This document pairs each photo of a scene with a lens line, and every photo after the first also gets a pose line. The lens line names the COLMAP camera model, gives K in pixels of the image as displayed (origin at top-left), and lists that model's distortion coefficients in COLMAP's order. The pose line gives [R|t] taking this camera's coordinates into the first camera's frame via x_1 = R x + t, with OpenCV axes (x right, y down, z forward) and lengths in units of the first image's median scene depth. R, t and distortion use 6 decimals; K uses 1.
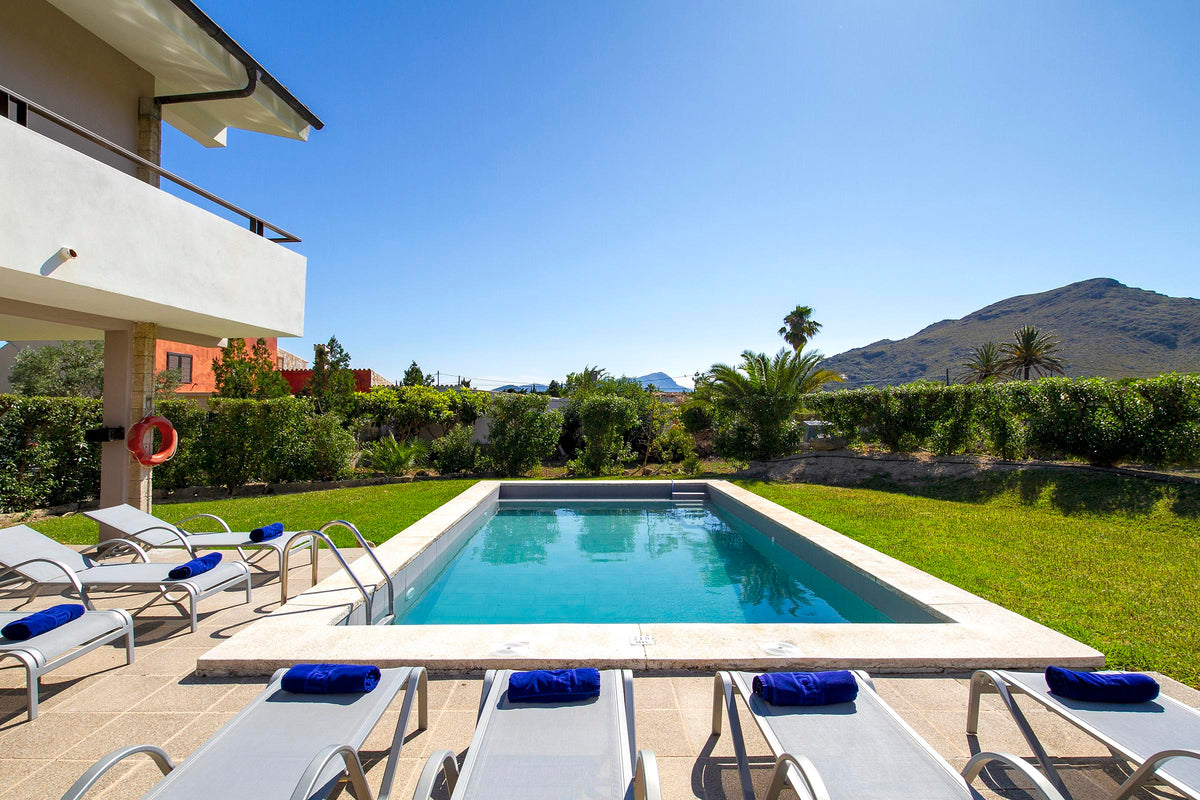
lens RADIAL K [[593.7, 0, 585.2], [0, 593.7, 421.9], [0, 0, 1]] dist [-0.021580, 0.000115]
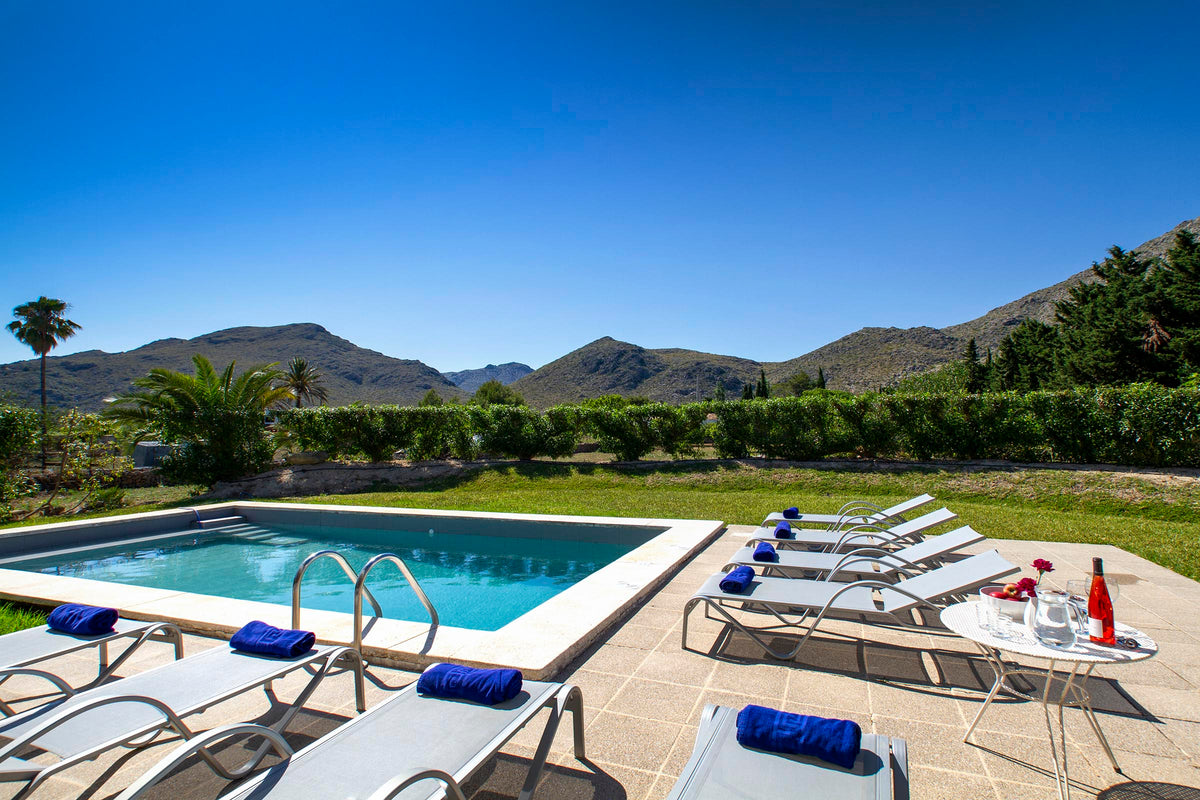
lens RADIAL K [[586.8, 0, 595.6], [0, 586.8, 431.5], [0, 0, 1]] dist [-0.000995, -0.000193]
pose [[0.344668, 0.000589, 0.938724, -0.116684], [0.020145, 0.999765, -0.008023, 0.002831], [-0.938508, 0.021676, 0.344575, 0.046771]]
